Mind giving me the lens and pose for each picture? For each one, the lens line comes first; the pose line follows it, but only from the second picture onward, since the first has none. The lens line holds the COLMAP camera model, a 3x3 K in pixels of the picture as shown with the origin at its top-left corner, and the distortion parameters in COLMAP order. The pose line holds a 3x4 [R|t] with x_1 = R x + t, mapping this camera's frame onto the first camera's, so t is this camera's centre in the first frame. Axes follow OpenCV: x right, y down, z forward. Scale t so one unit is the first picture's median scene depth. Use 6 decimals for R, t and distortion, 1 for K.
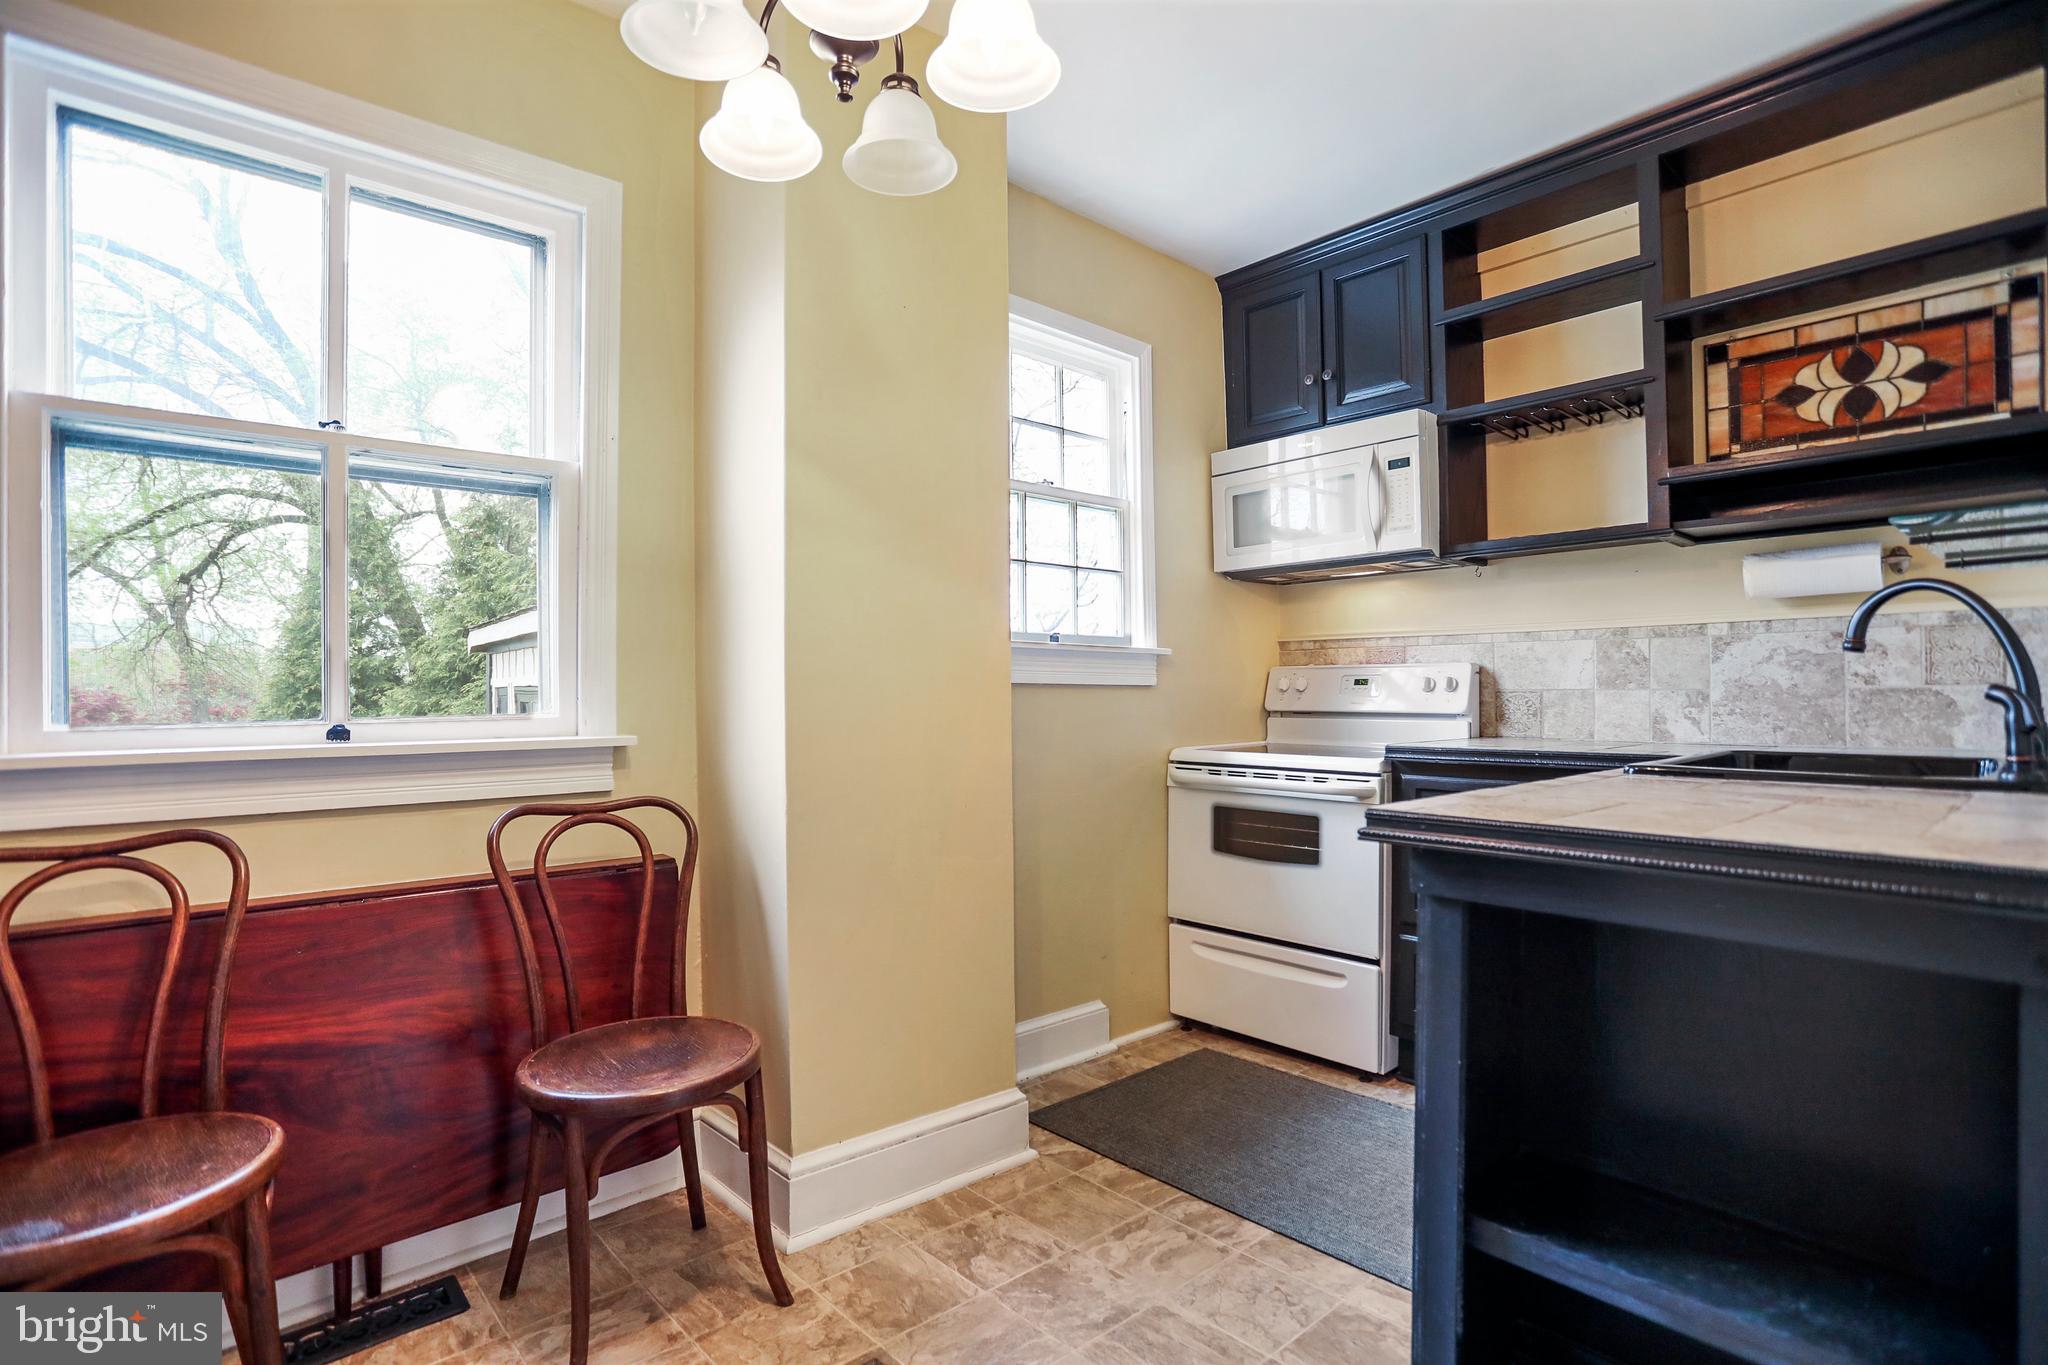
lens RADIAL K [[1014.9, 0, 1021.7], [0, 1014.9, 699.6], [0, 0, 1]] dist [-0.070231, 0.028711]
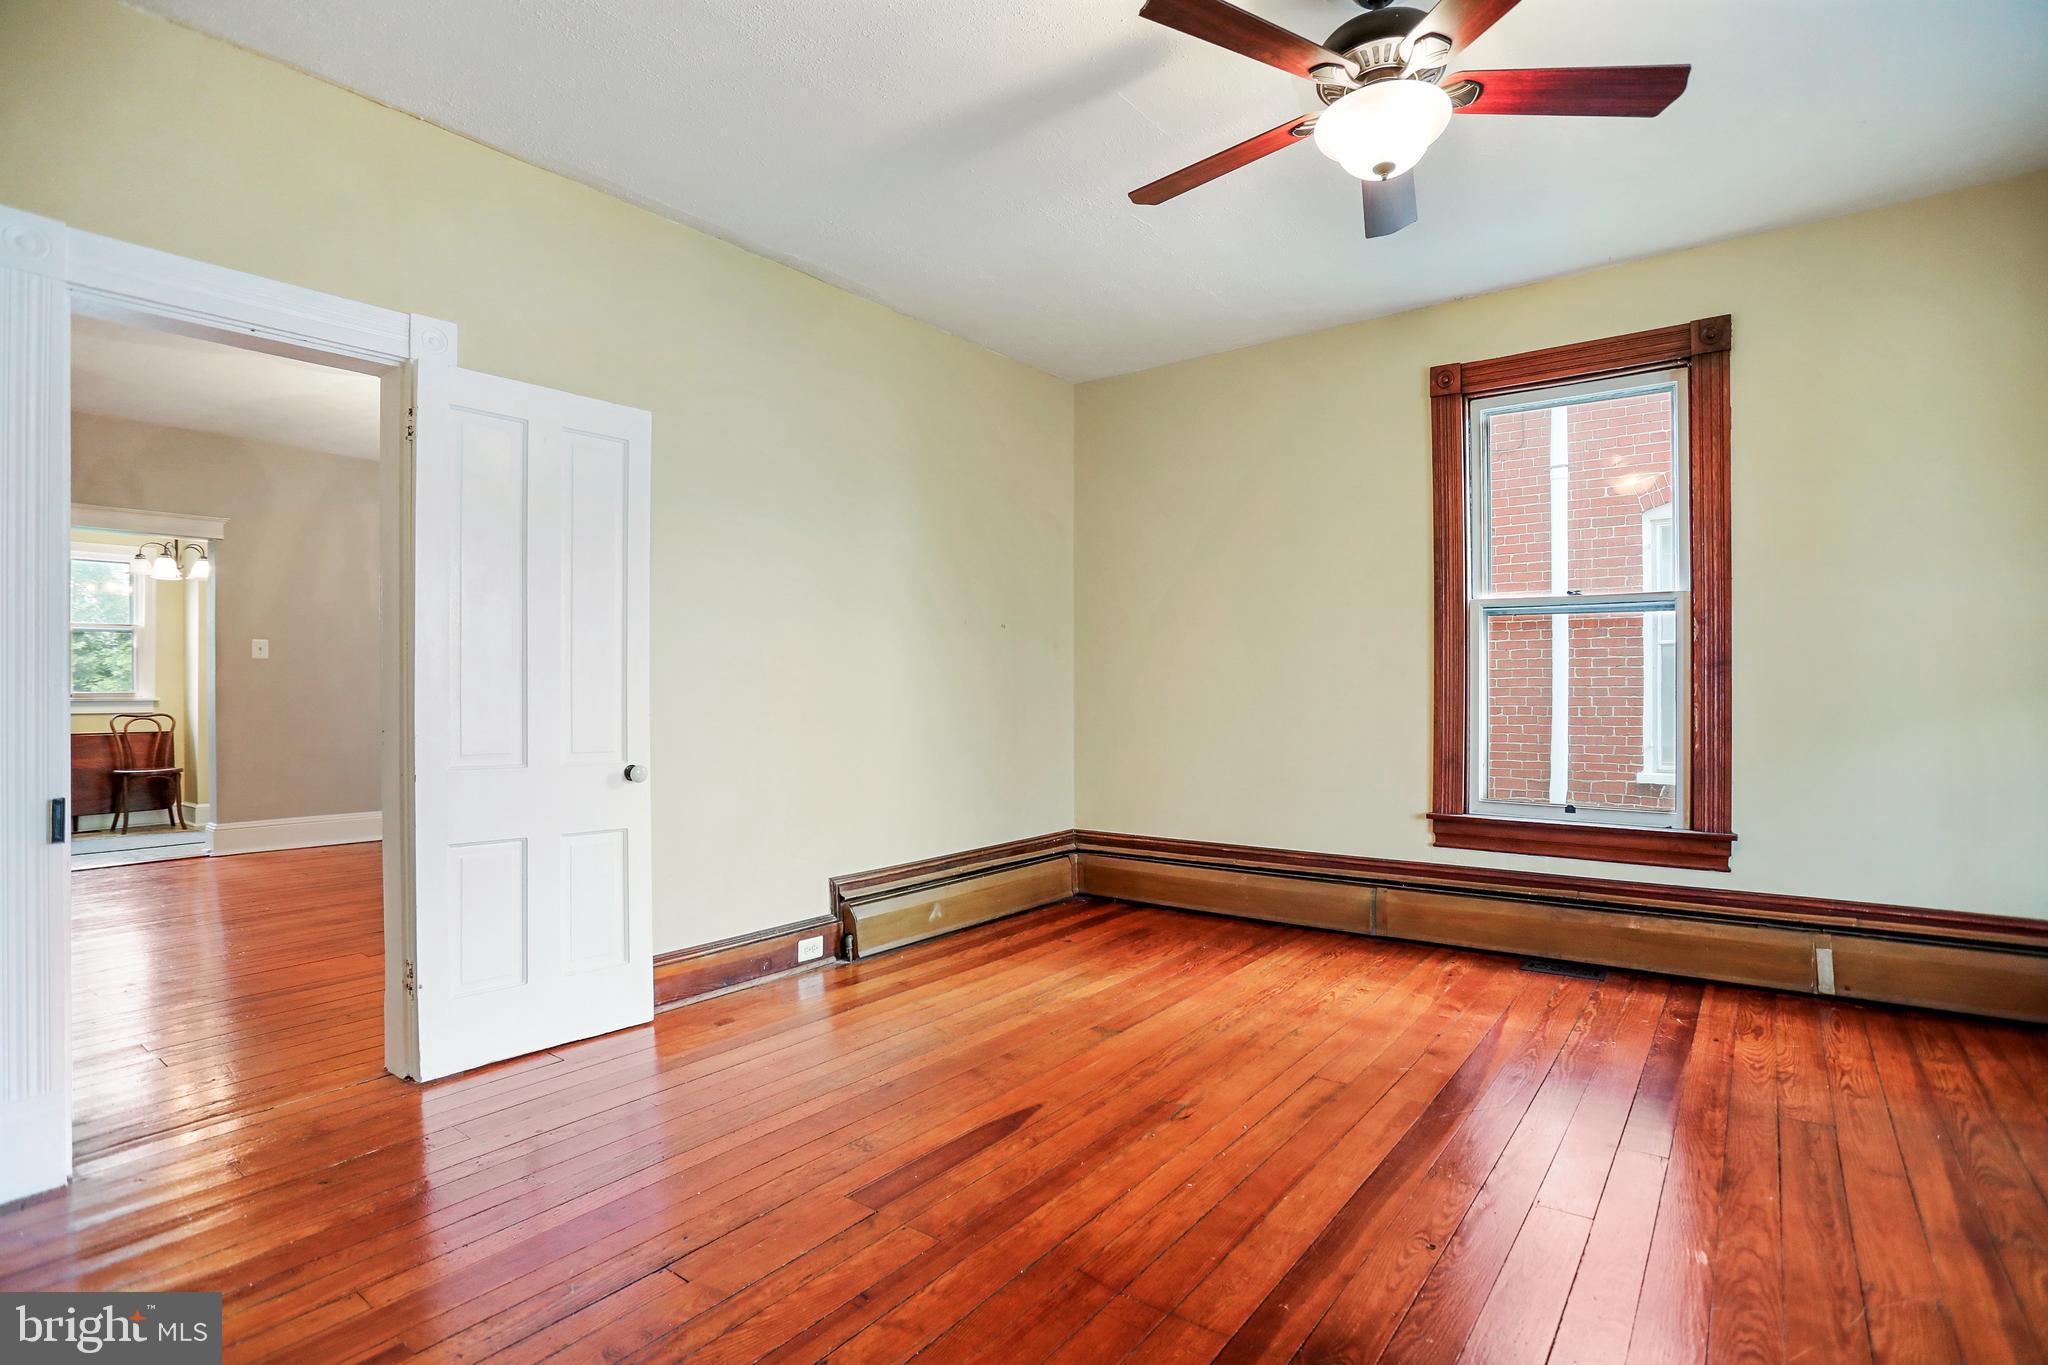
lens RADIAL K [[1014.9, 0, 1021.7], [0, 1014.9, 699.6], [0, 0, 1]] dist [-0.070231, 0.028711]
pose [[0.983729, 0.001275, 0.179652, 1.080871], [-0.002888, 0.999958, 0.008713, 0.002123], [-0.179633, -0.009090, 0.983692, -1.604922]]
